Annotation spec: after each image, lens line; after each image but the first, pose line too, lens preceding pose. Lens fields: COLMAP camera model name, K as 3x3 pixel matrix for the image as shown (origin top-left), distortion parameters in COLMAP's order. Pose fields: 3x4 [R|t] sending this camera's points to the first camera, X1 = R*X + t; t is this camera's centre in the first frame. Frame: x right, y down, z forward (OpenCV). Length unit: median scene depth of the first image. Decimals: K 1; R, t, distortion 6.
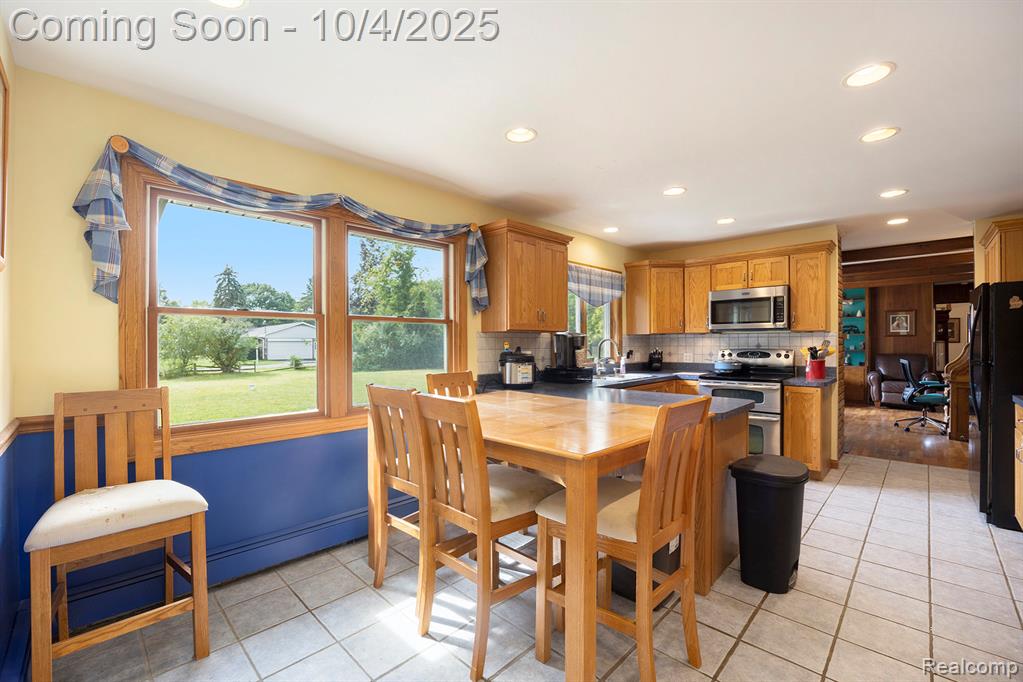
lens RADIAL K [[420.9, 0, 512.1], [0, 420.9, 344.0], [0, 0, 1]] dist [-0.020406, 0.000157]
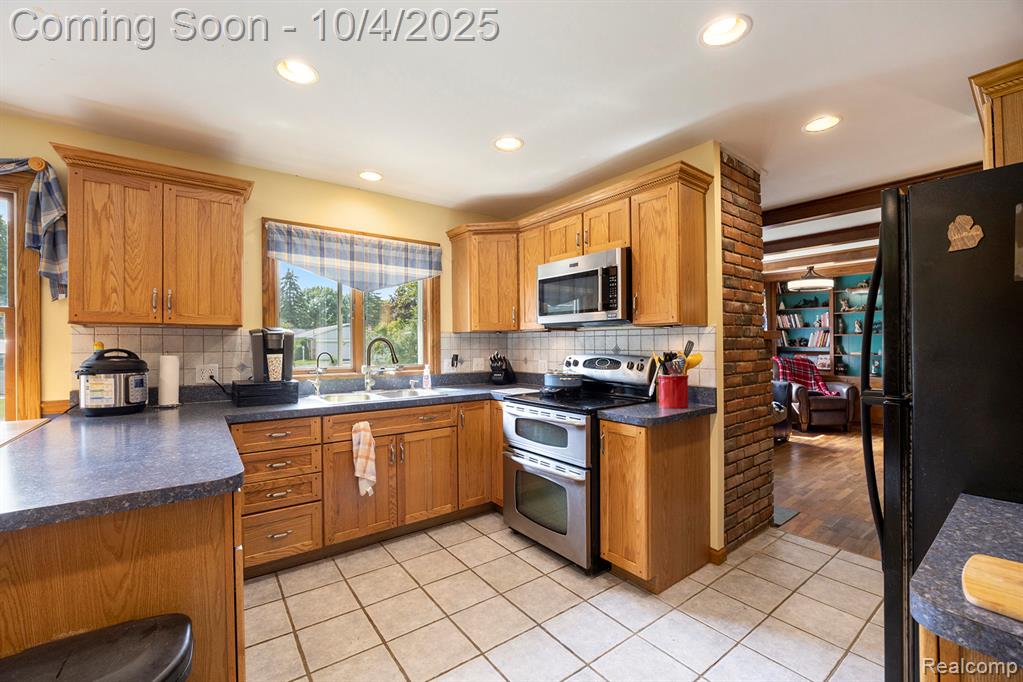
lens RADIAL K [[420.9, 0, 511.9], [0, 420.9, 342.4], [0, 0, 1]] dist [-0.020406, 0.000157]
pose [[0.989664, 0.003859, -0.143351, 0.561900], [-0.004802, 0.999969, -0.006233, -0.002220], [0.143322, 0.006857, 0.989652, 0.373110]]
